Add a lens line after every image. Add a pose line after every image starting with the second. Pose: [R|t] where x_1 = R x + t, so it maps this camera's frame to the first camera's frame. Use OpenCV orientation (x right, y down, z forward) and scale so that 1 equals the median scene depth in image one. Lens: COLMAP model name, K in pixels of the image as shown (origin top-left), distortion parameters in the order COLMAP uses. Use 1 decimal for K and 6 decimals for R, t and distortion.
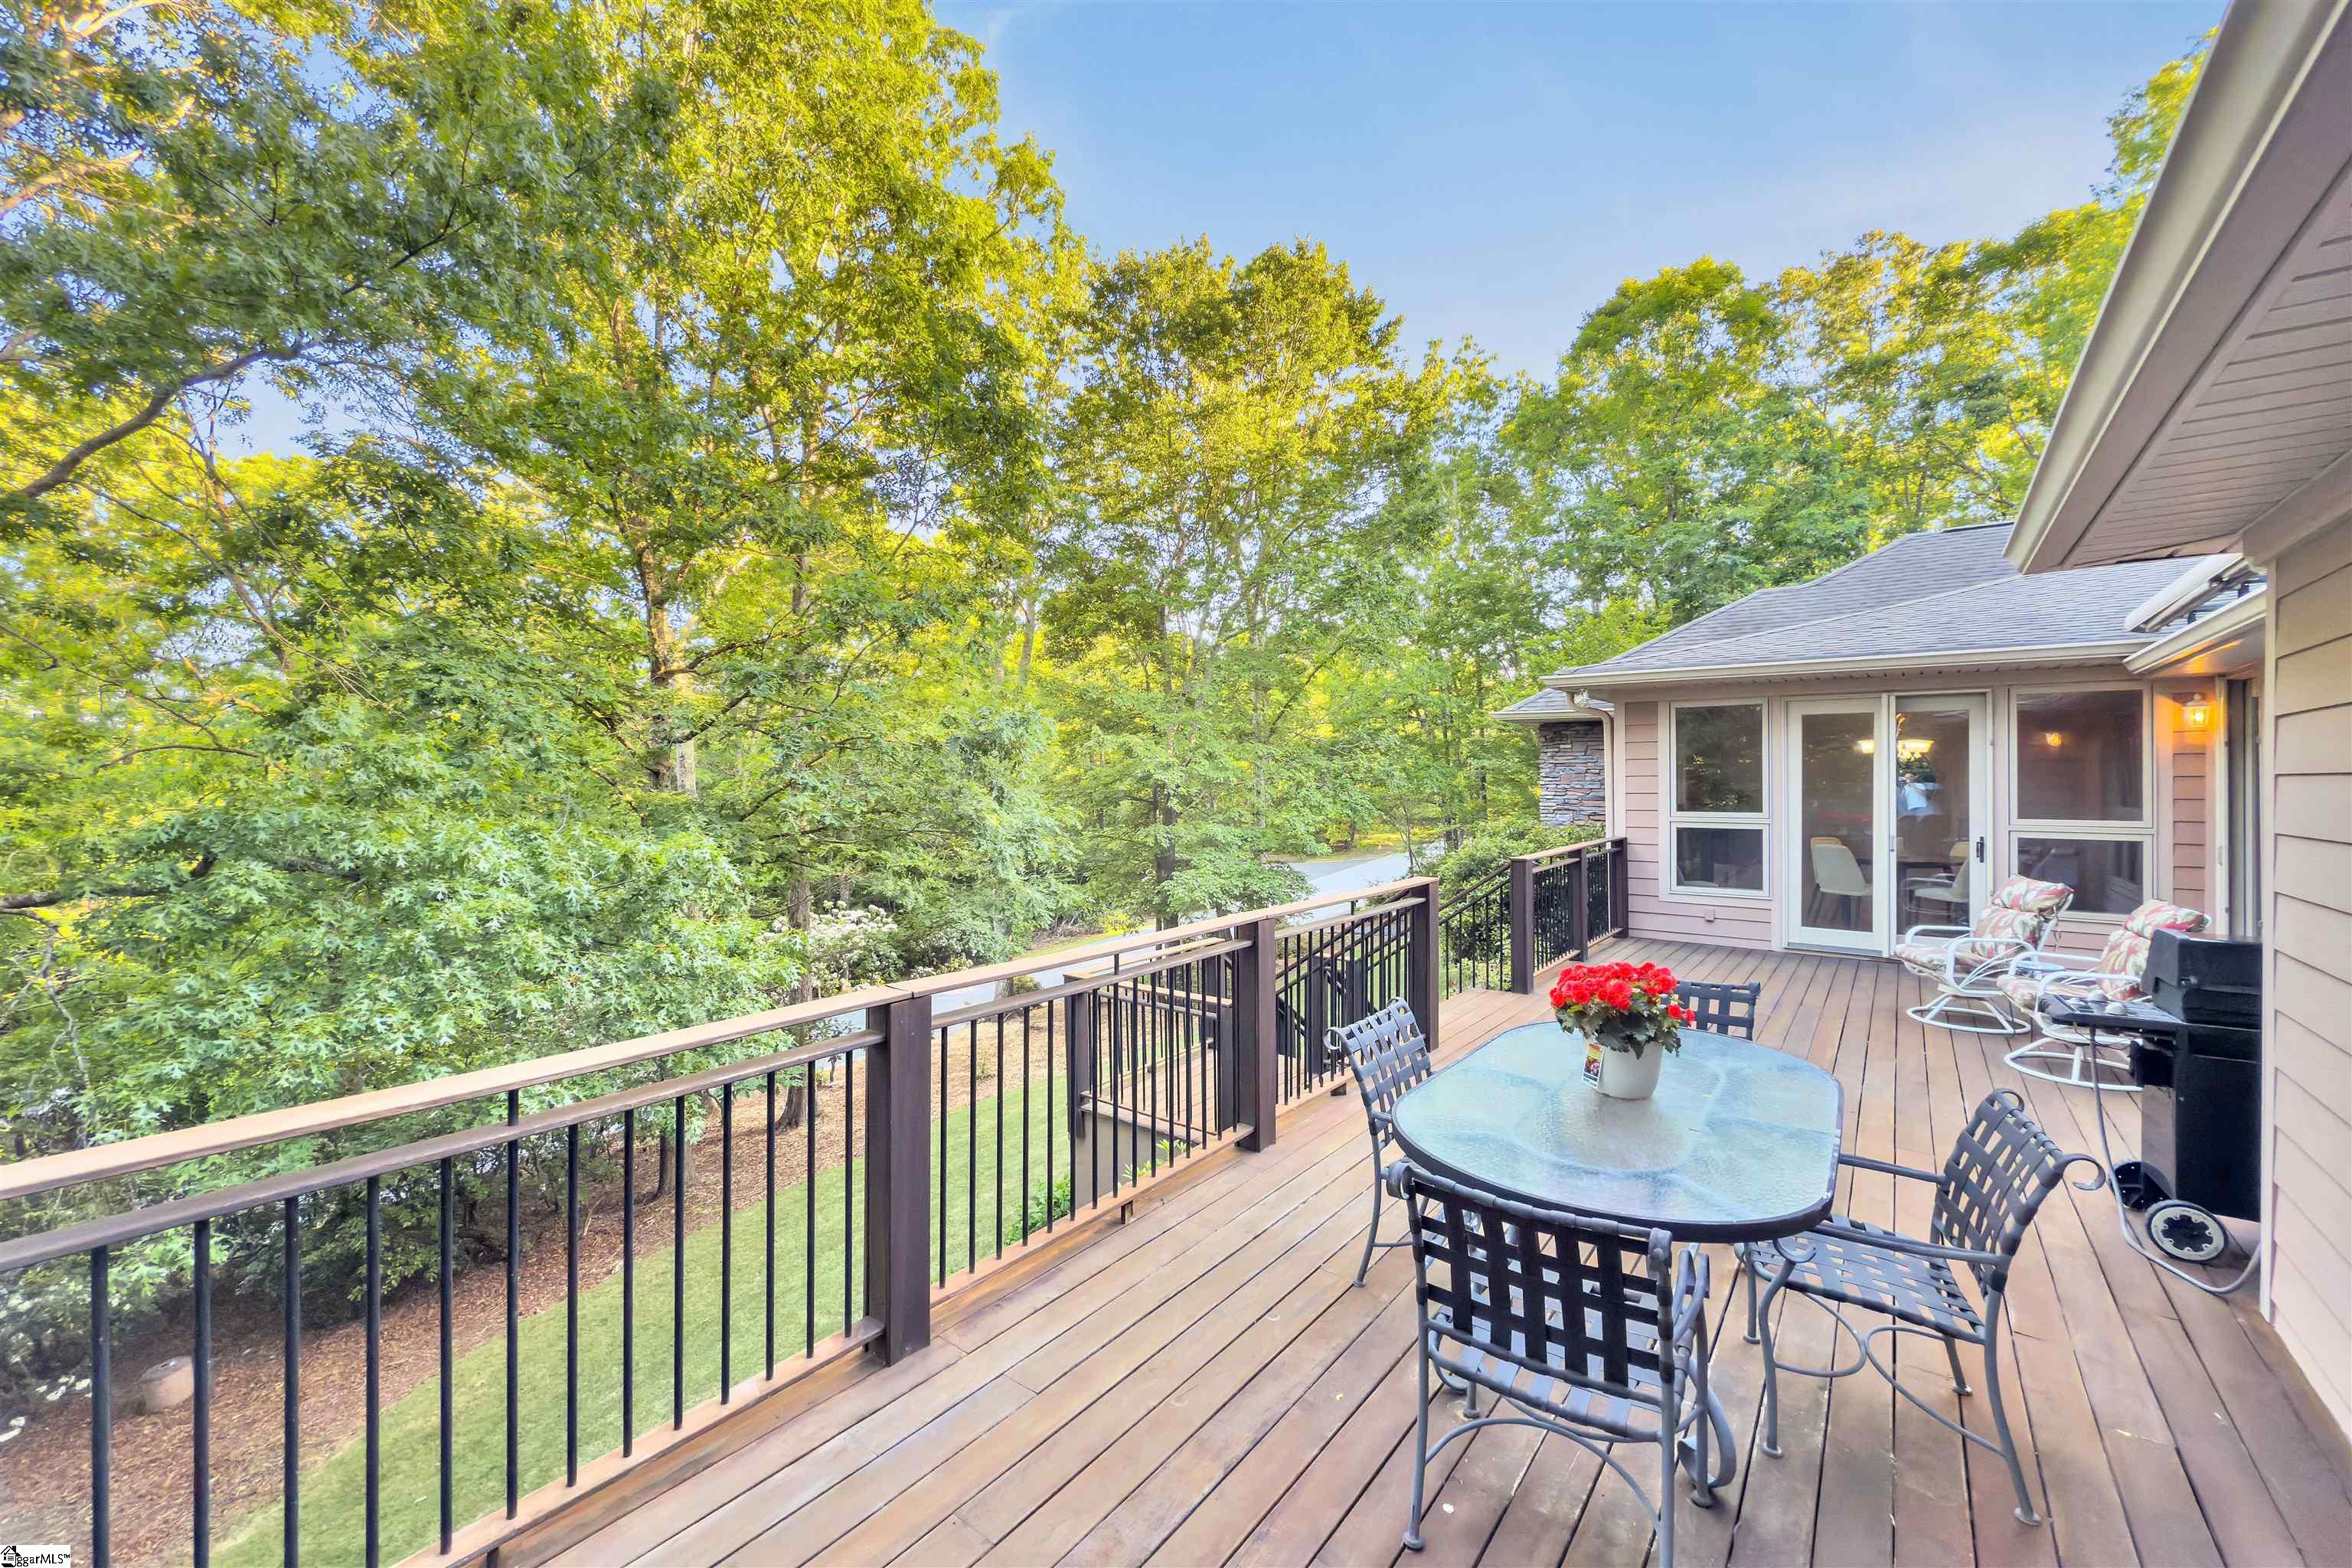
lens RADIAL K [[944.4, 0, 1182.8], [0, 944.4, 781.7], [0, 0, 1]] dist [-0.000383, 0.000031]
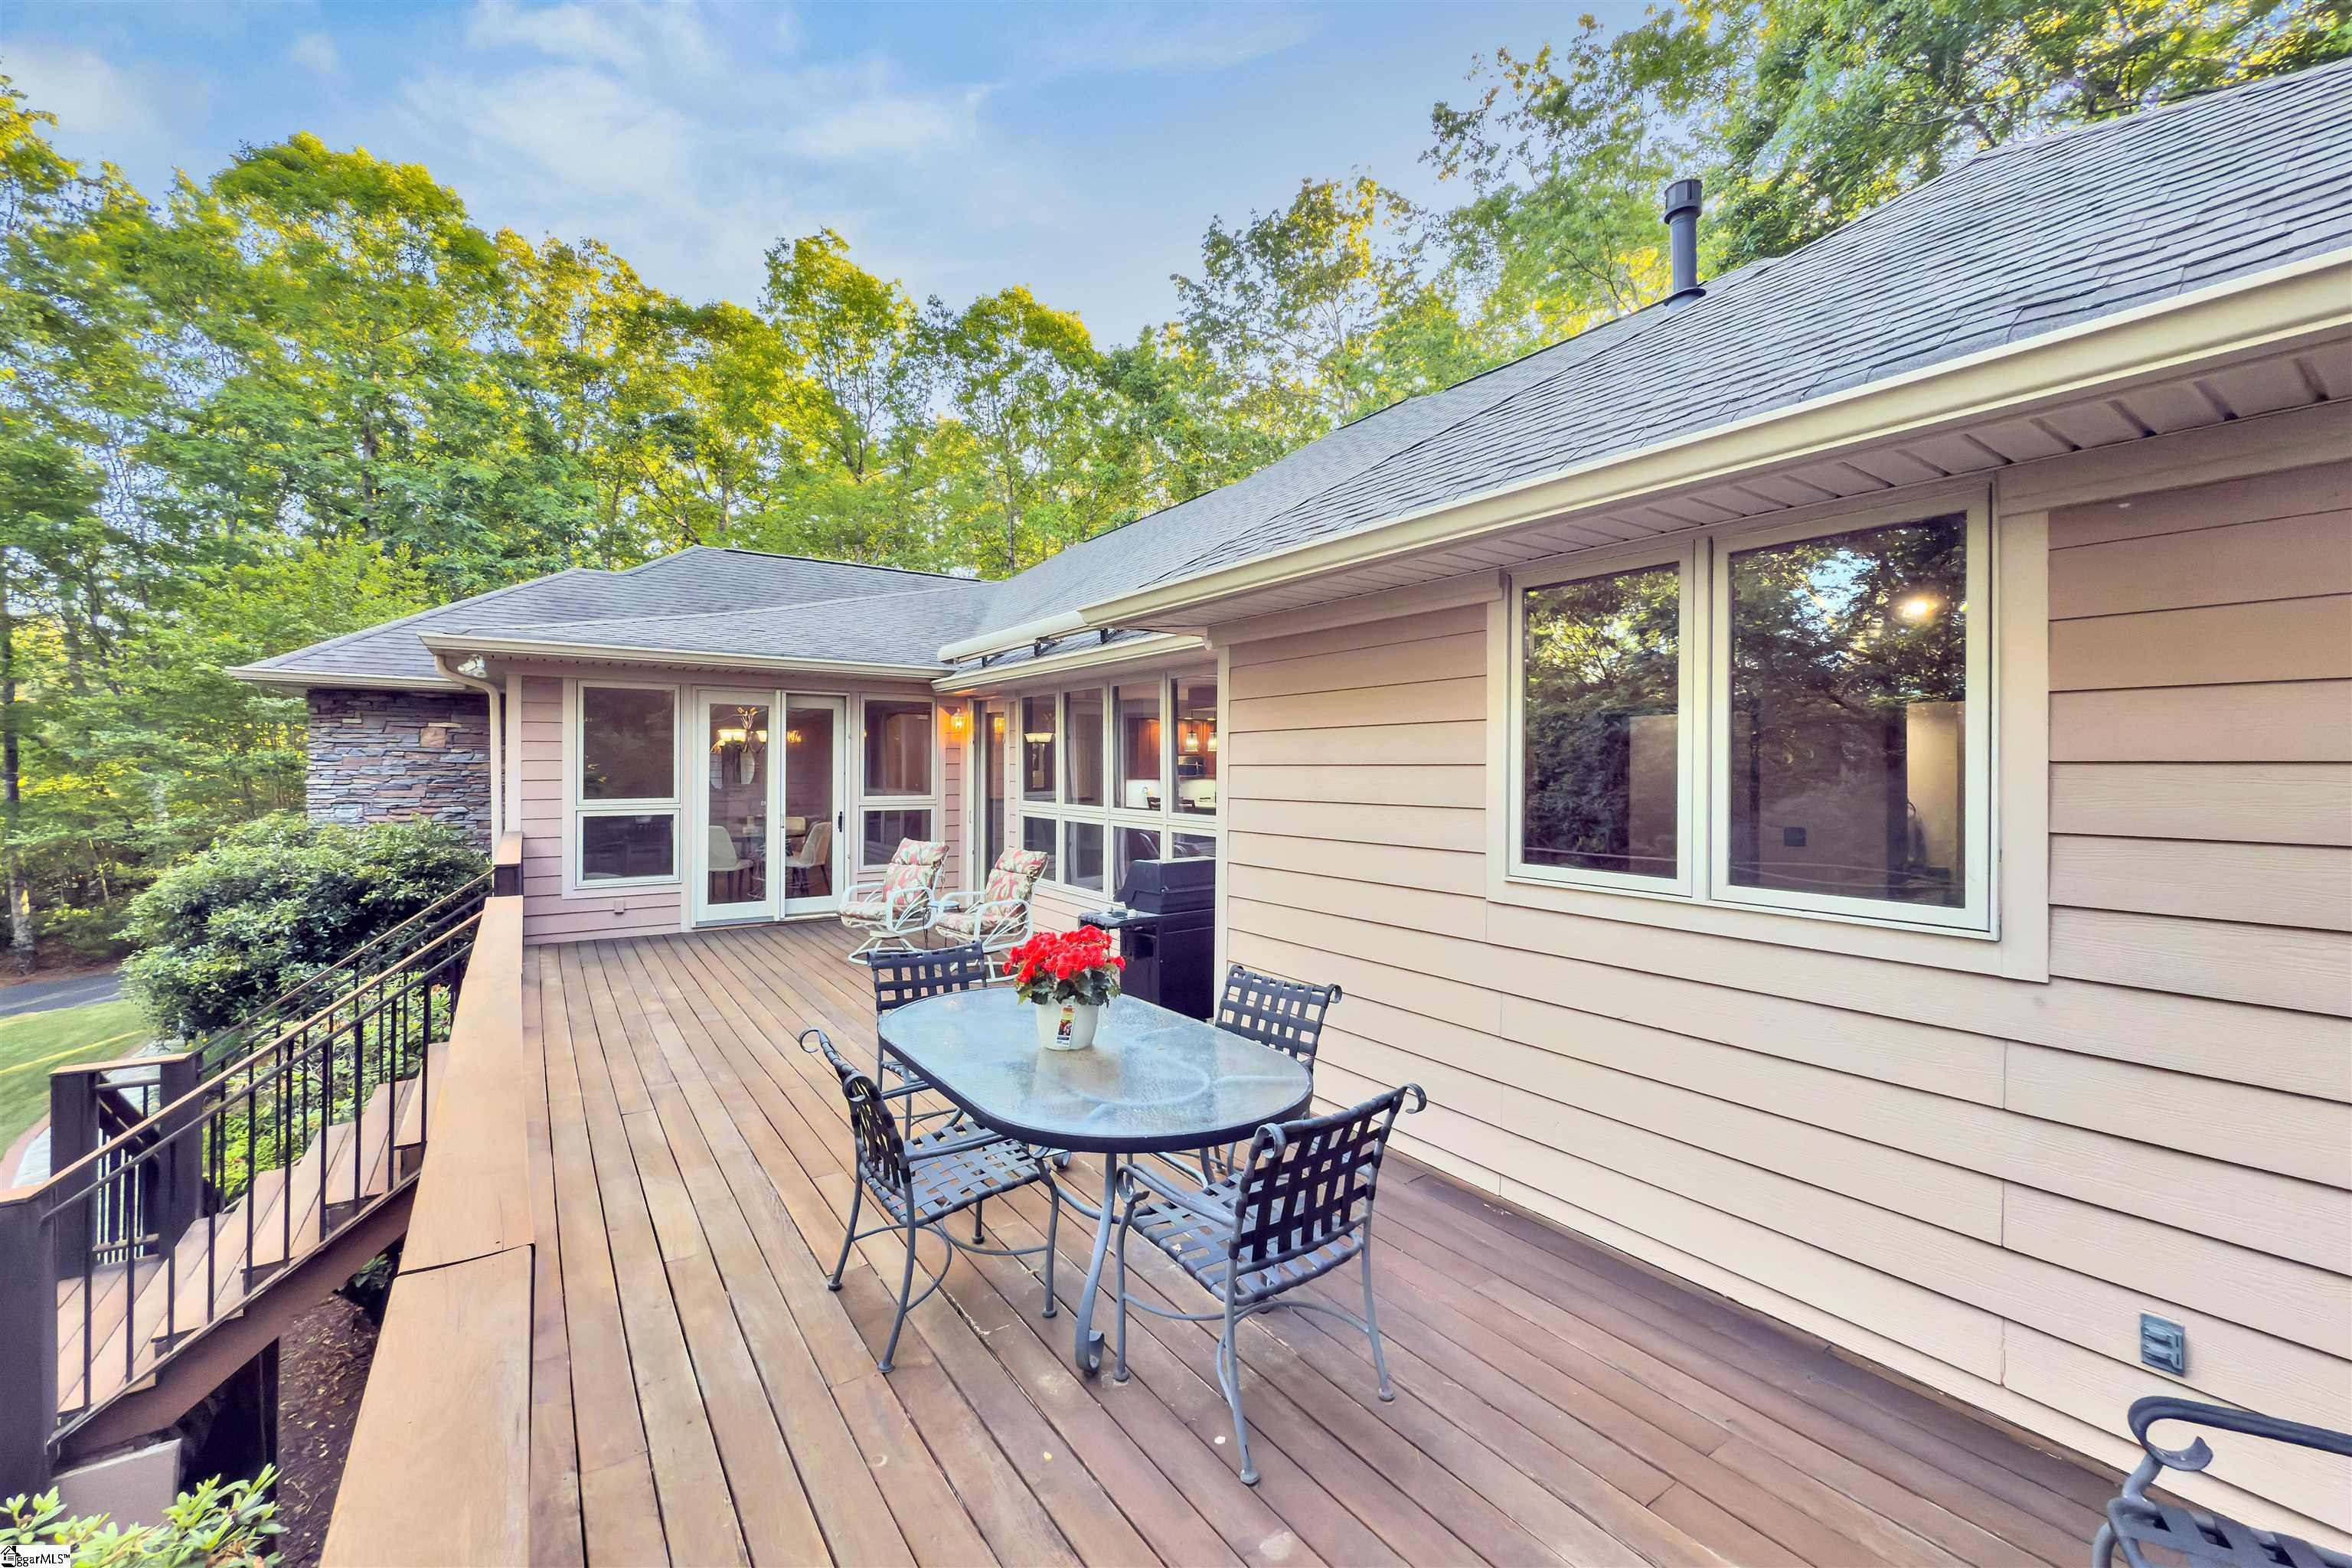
lens RADIAL K [[944.4, 0, 1184.6], [0, 944.4, 768.4], [0, 0, 1]] dist [-0.000383, 0.000031]
pose [[0.300969, -0.000636, 0.953634, -0.181110], [-0.001199, 0.999999, 0.001046, -0.000694], [-0.953633, -0.001458, 0.300967, 0.169416]]
